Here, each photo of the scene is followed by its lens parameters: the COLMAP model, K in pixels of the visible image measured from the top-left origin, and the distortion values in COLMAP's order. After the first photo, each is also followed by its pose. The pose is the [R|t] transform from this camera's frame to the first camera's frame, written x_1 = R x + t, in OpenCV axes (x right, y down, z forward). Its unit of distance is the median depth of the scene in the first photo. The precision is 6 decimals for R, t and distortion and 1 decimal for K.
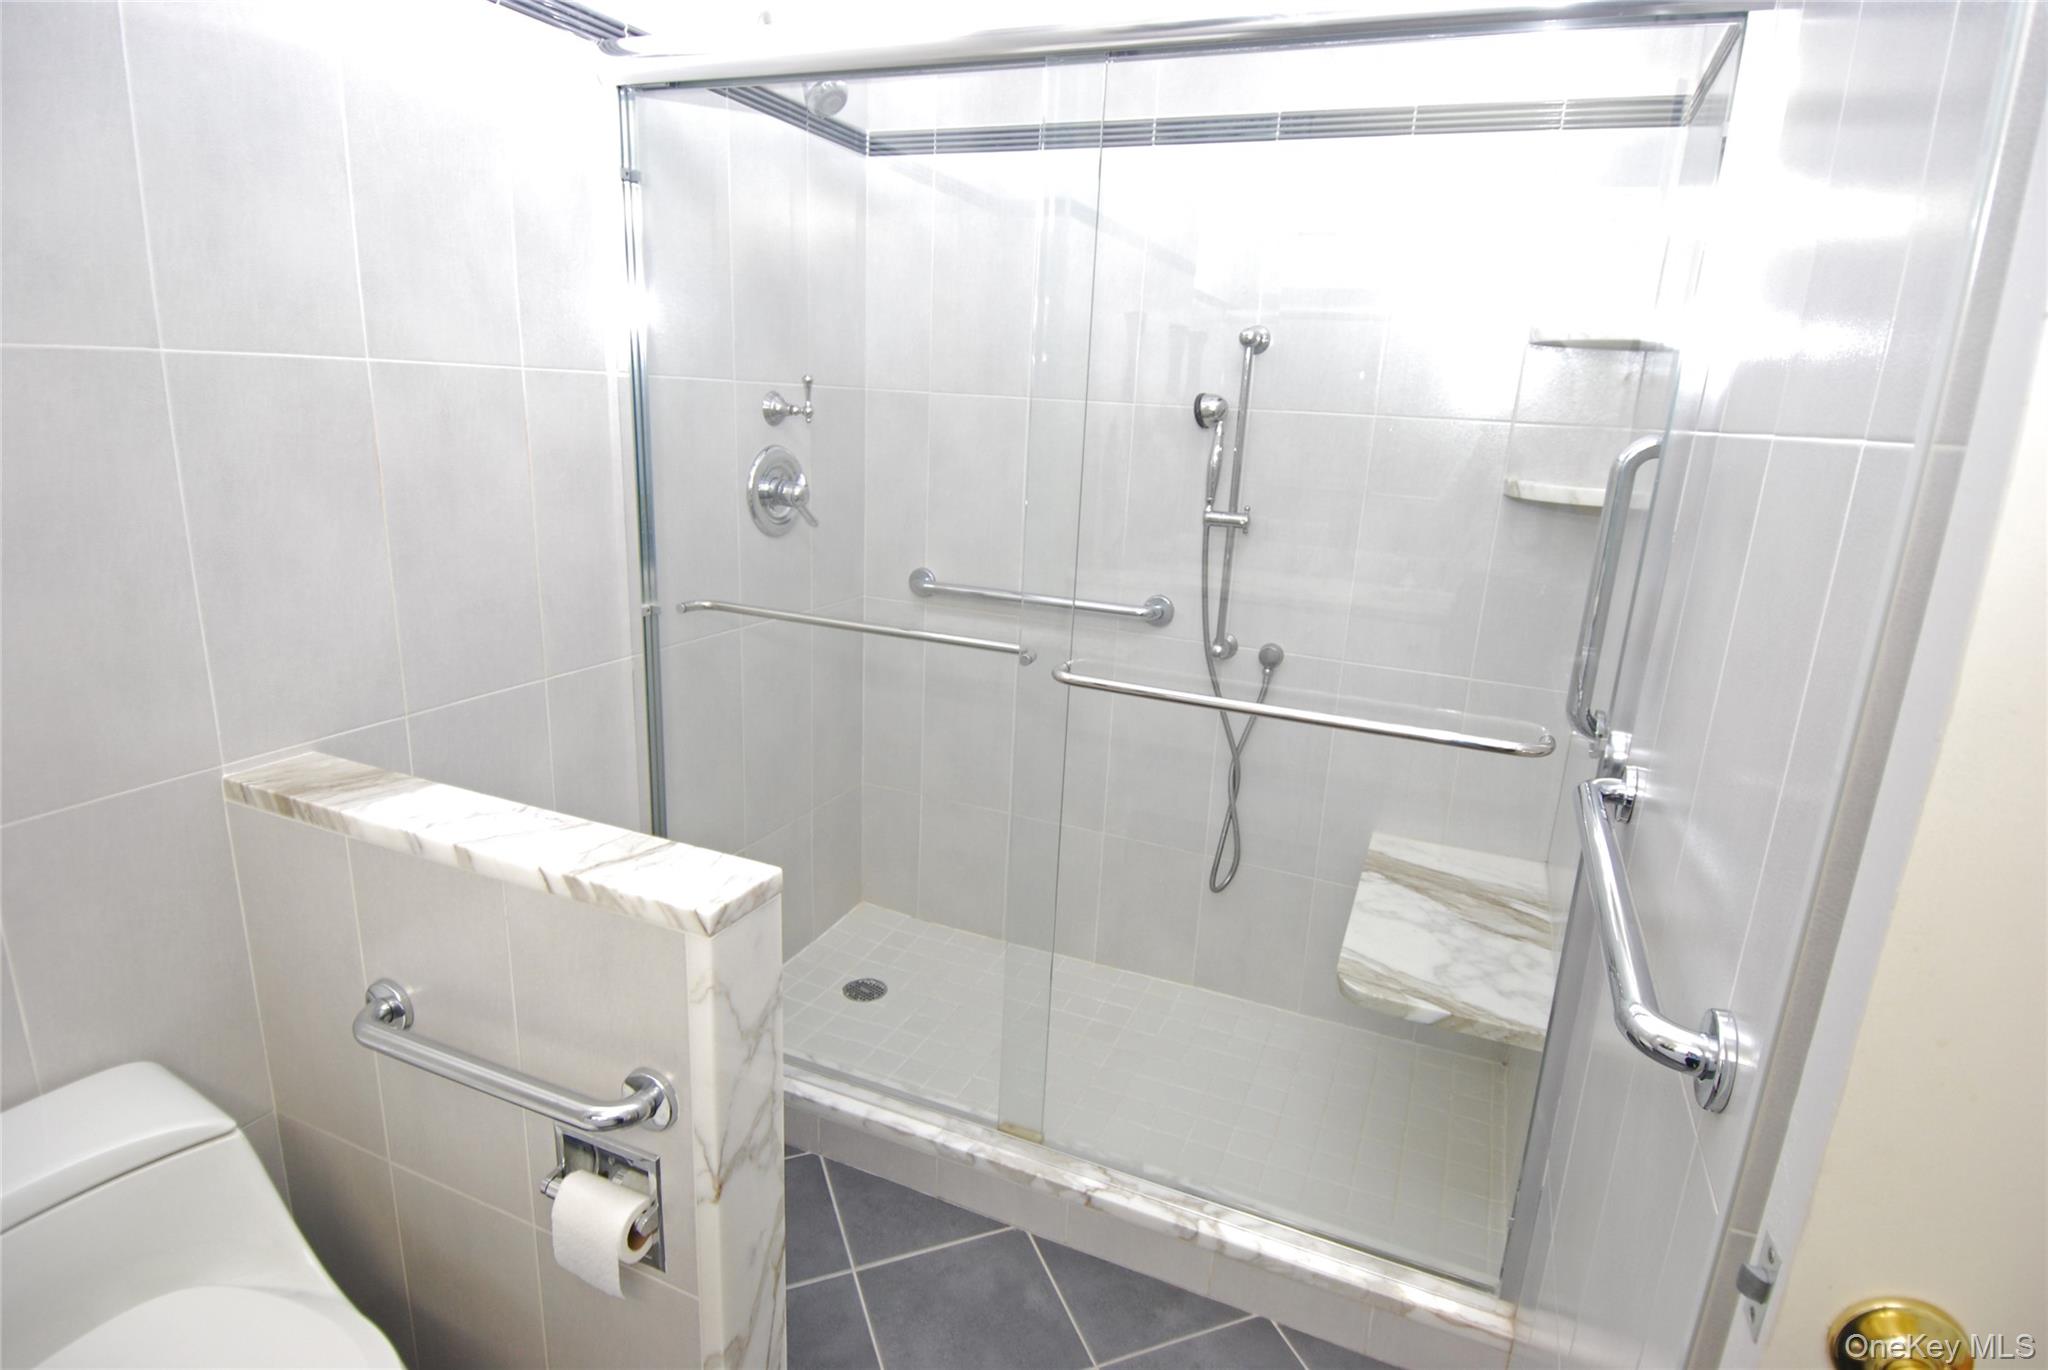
lens RADIAL K [[1060.0, 0, 1025.2], [0, 1060.0, 674.6], [0, 0, 1]] dist [0.031094, -0.040408]
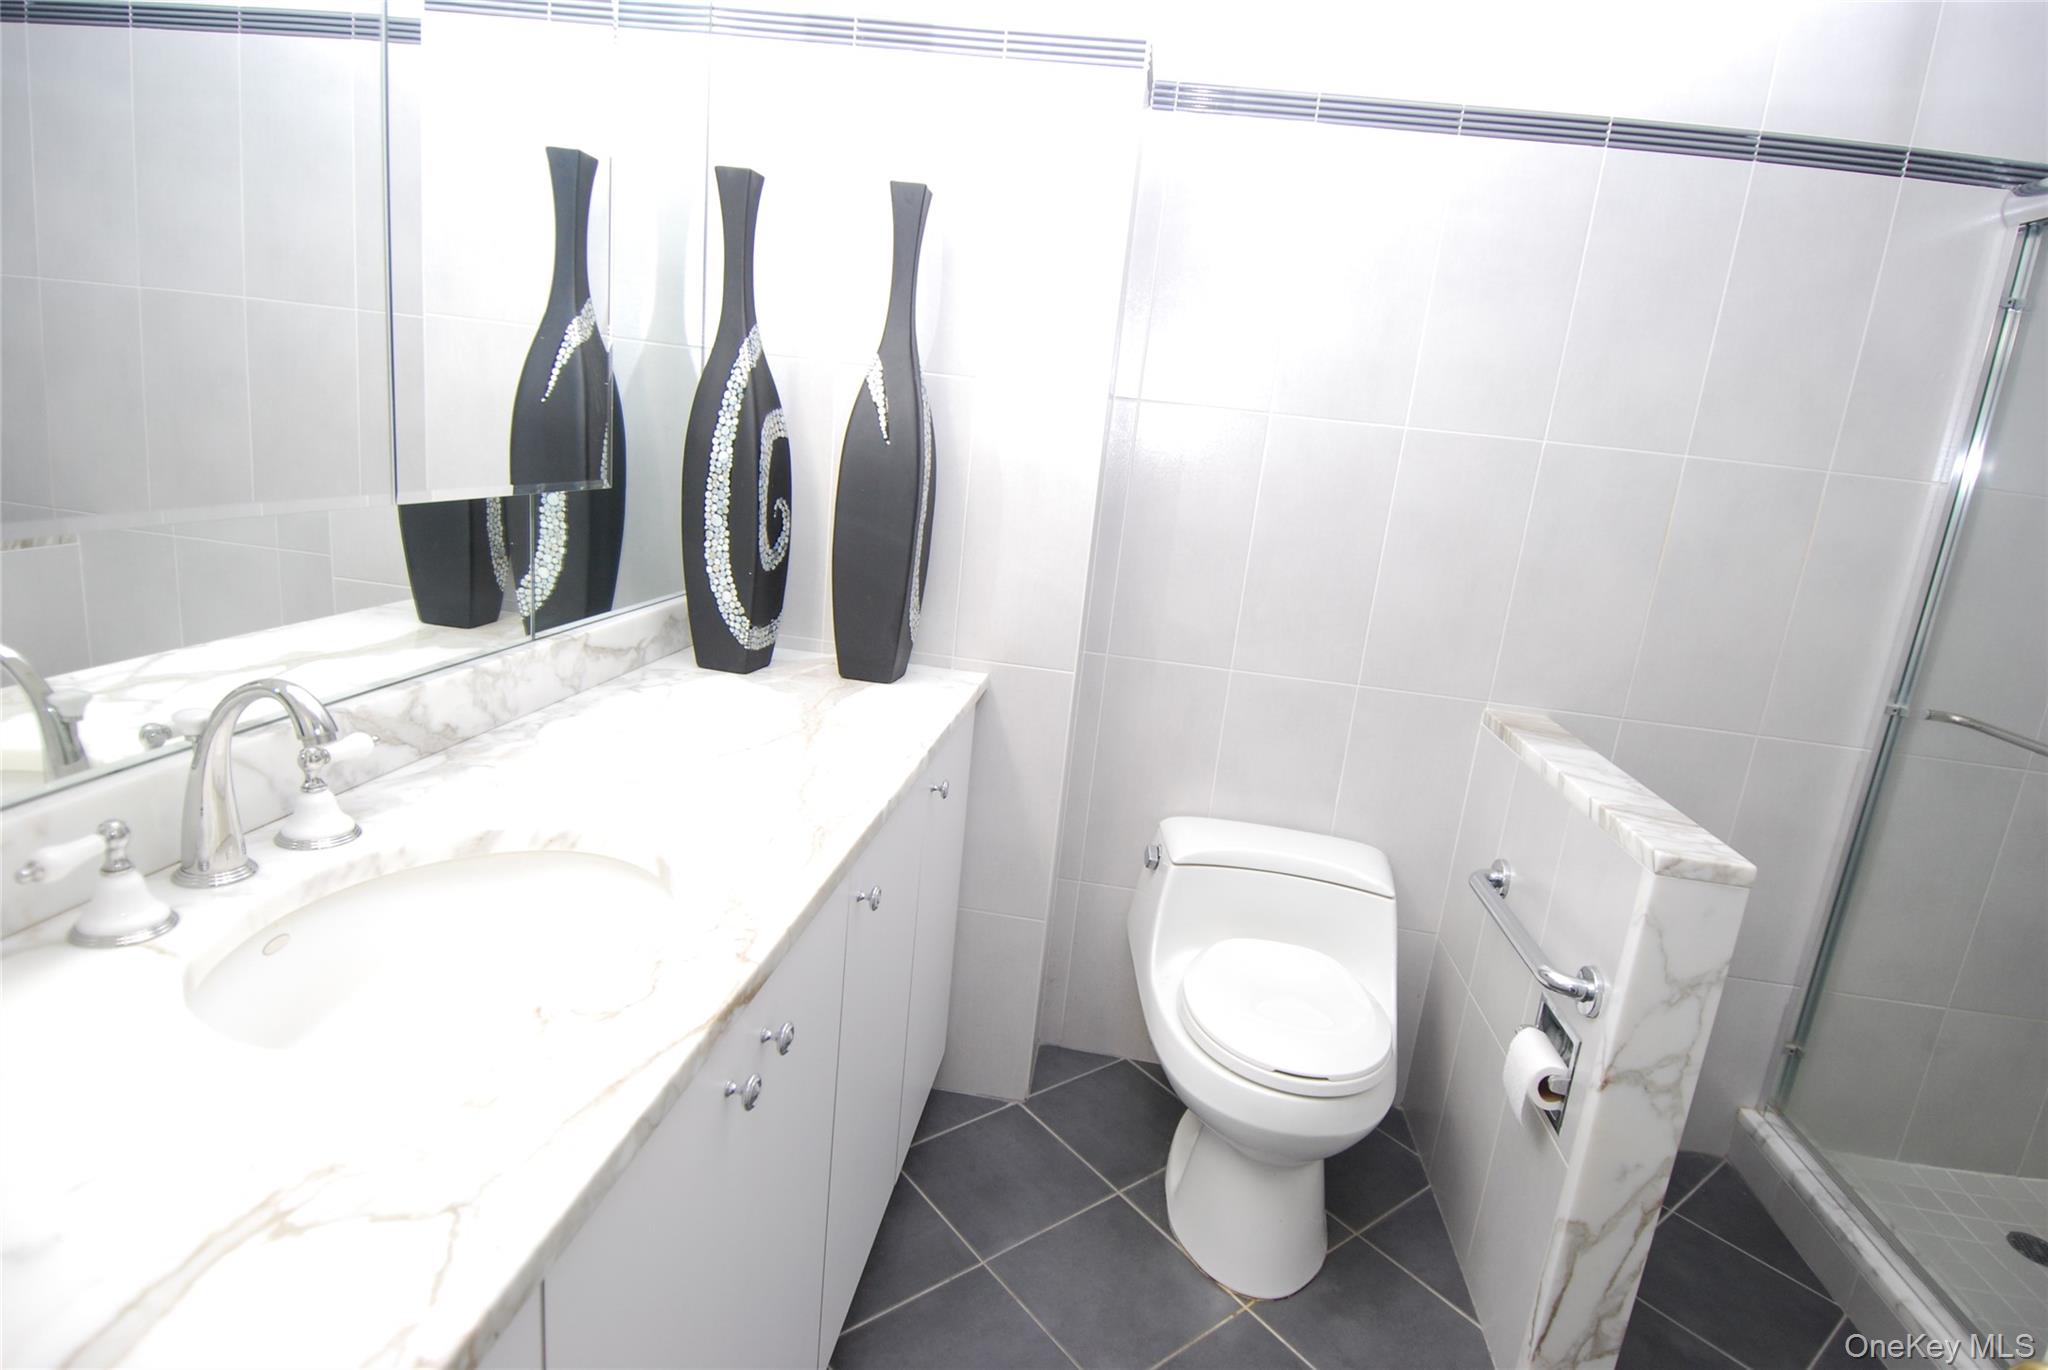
lens RADIAL K [[1060.0, 0, 1025.2], [0, 1060.0, 674.6], [0, 0, 1]] dist [0.031094, -0.040408]
pose [[0.282074, 0.202881, -0.937696, 0.578360], [-0.332671, 0.937429, 0.102751, 0.128844], [0.899869, 0.282960, 0.331917, -0.153809]]
